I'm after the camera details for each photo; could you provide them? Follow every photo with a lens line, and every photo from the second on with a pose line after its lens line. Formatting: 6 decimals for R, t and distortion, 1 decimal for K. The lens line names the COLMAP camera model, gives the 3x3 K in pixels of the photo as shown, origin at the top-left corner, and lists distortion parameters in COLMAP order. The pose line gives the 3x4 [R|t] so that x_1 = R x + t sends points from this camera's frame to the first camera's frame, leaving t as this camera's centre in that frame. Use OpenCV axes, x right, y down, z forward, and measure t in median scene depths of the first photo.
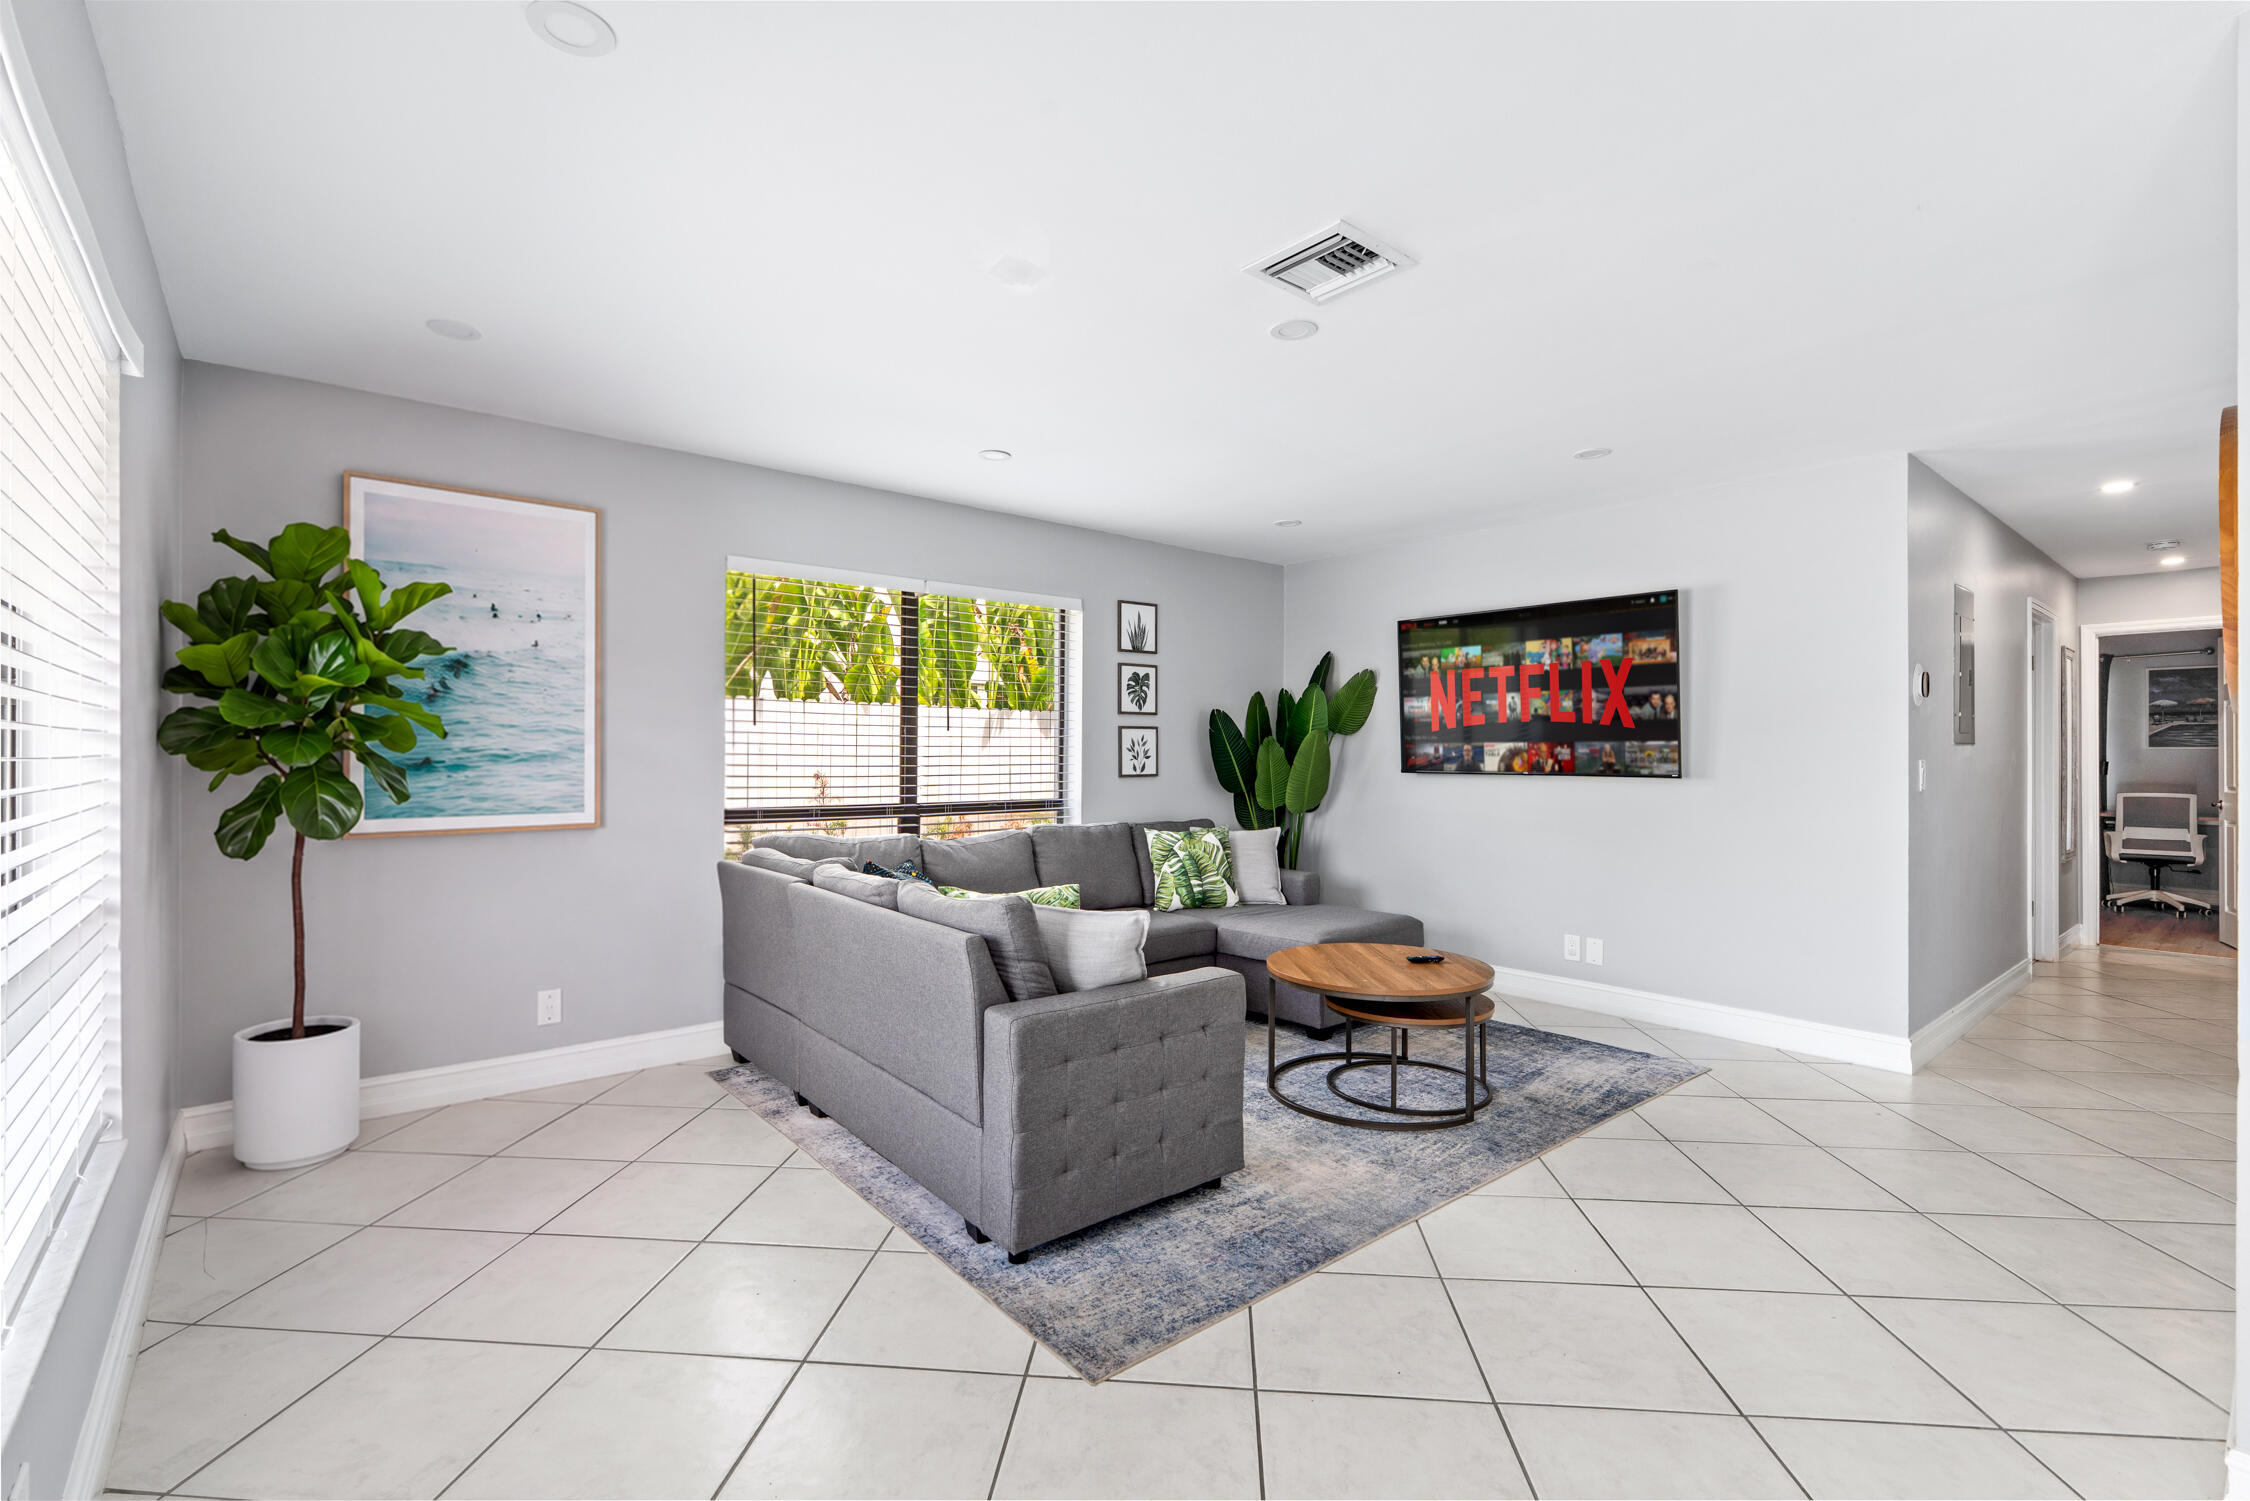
lens RADIAL K [[1004.8, 0, 1125.0], [0, 1004.8, 750.5], [0, 0, 1]] dist [0.008112, 0.000281]
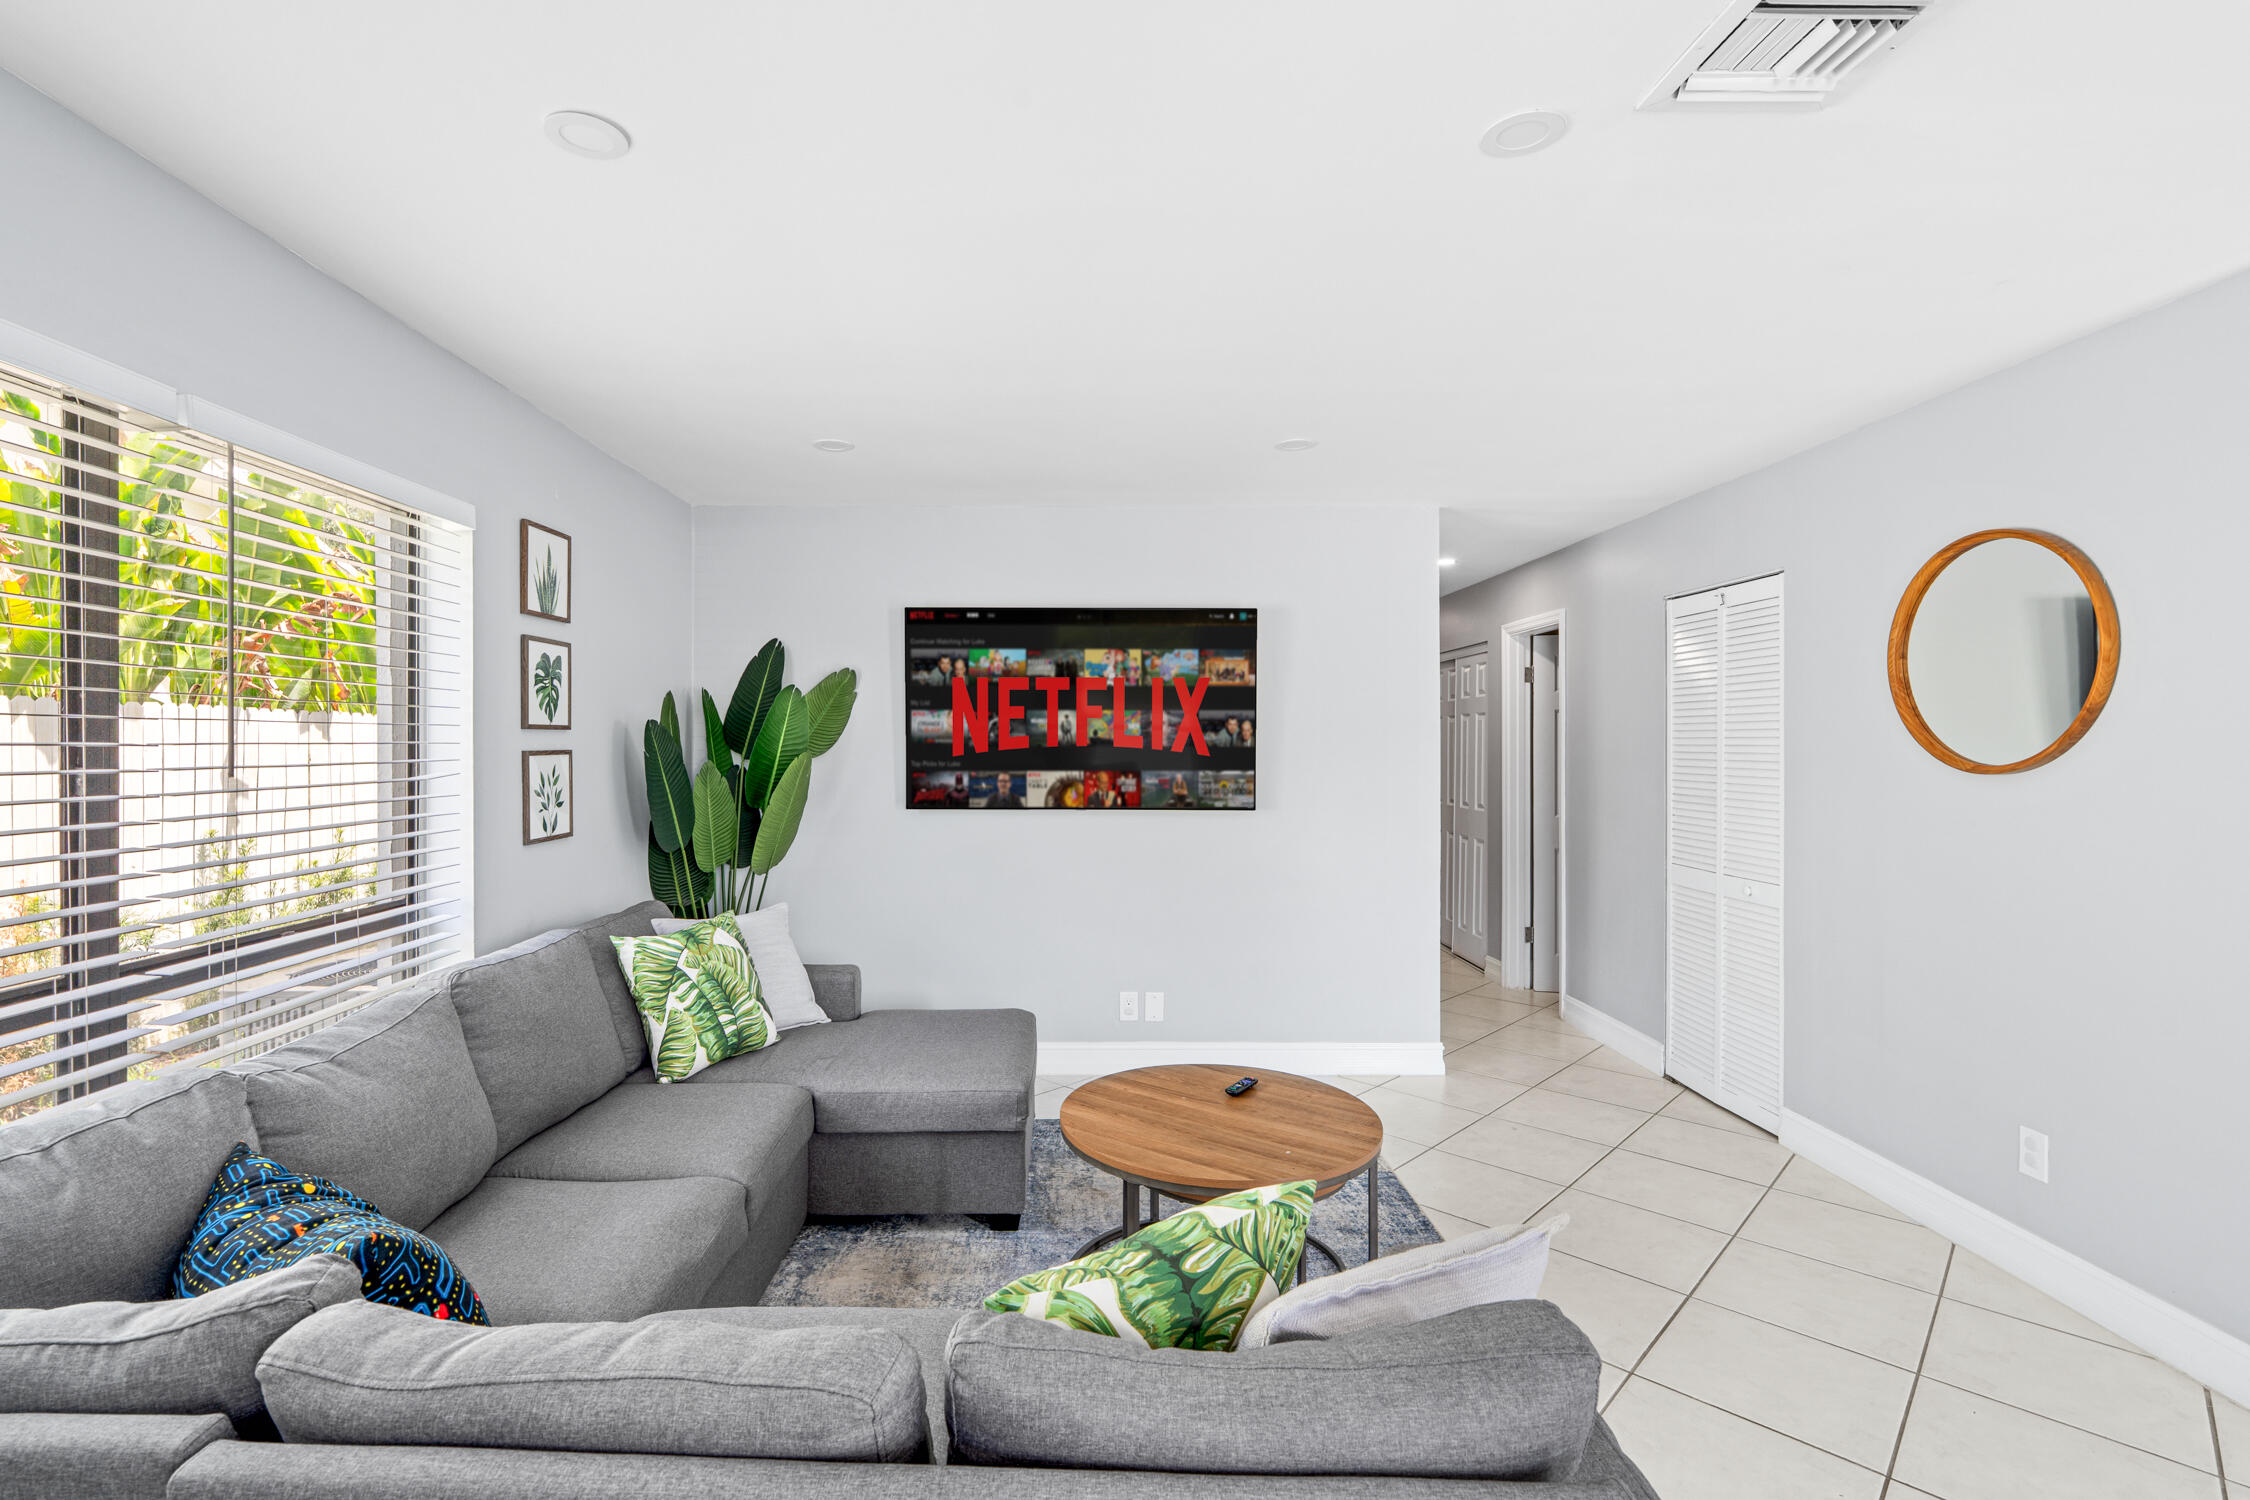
lens RADIAL K [[1047.4, 0, 1064.5], [0, 1047.4, 754.2], [0, 0, 1]] dist [-0.001920, 0.000362]
pose [[0.648357, -0.009662, 0.761275, -0.268241], [-0.000572, 0.999913, 0.013179, -0.032886], [-0.761336, -0.008980, 0.648295, 0.446672]]
